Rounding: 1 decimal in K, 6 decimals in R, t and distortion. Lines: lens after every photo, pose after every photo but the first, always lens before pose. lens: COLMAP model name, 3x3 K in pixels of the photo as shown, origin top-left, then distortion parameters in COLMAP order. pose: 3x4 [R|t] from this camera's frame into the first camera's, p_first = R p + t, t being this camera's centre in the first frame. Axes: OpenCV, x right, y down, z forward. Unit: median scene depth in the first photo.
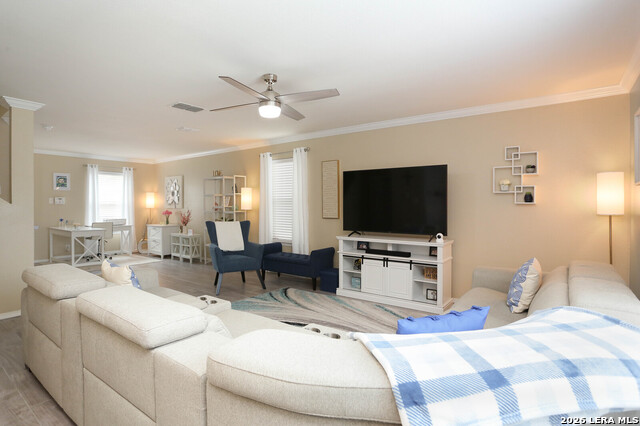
lens RADIAL K [[336.4, 0, 319.0], [0, 336.4, 207.5], [0, 0, 1]] dist [-0.045378, 0.007093]
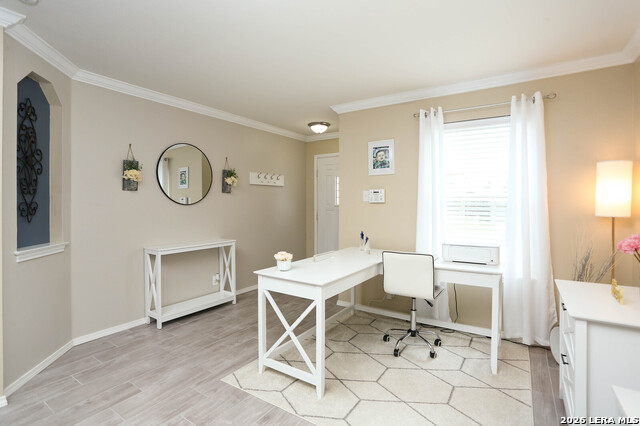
lens RADIAL K [[311.6, 0, 322.2], [0, 311.6, 204.2], [0, 0, 1]] dist [-0.035270, 0.002071]
pose [[0.071201, -0.000849, -0.997462, -0.283403], [-0.025560, 0.999670, -0.002675, -0.003699], [0.997134, 0.025685, 0.071156, 0.789126]]
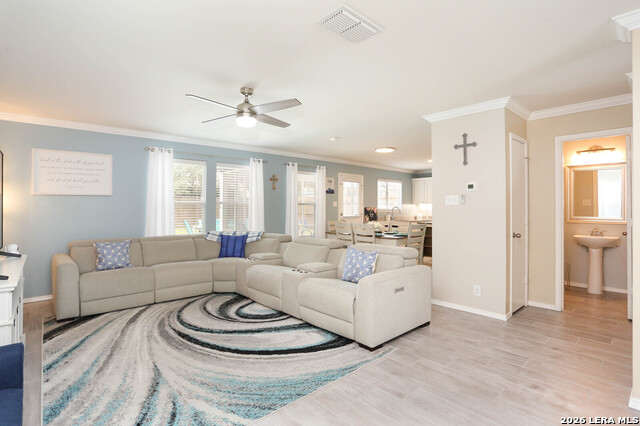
lens RADIAL K [[311.6, 0, 333.5], [0, 311.6, 207.0], [0, 0, 1]] dist [-0.035270, 0.002071]
pose [[-0.988553, -0.000790, 0.150872, -0.675292], [0.001211, 0.999913, 0.013170, -0.024083], [-0.150870, 0.013201, -0.988466, 2.273754]]
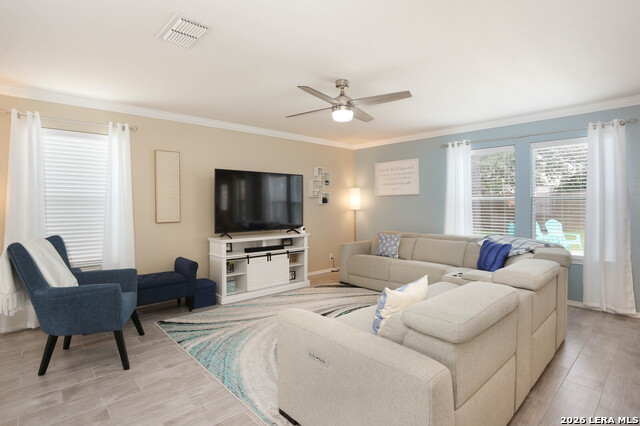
lens RADIAL K [[336.4, 0, 314.9], [0, 336.4, 206.9], [0, 0, 1]] dist [-0.045378, 0.007093]
pose [[0.177682, -0.008029, 0.984055, -1.375952], [0.013690, 0.999890, 0.005687, -0.009821], [-0.983993, 0.012461, 0.177773, 1.036639]]
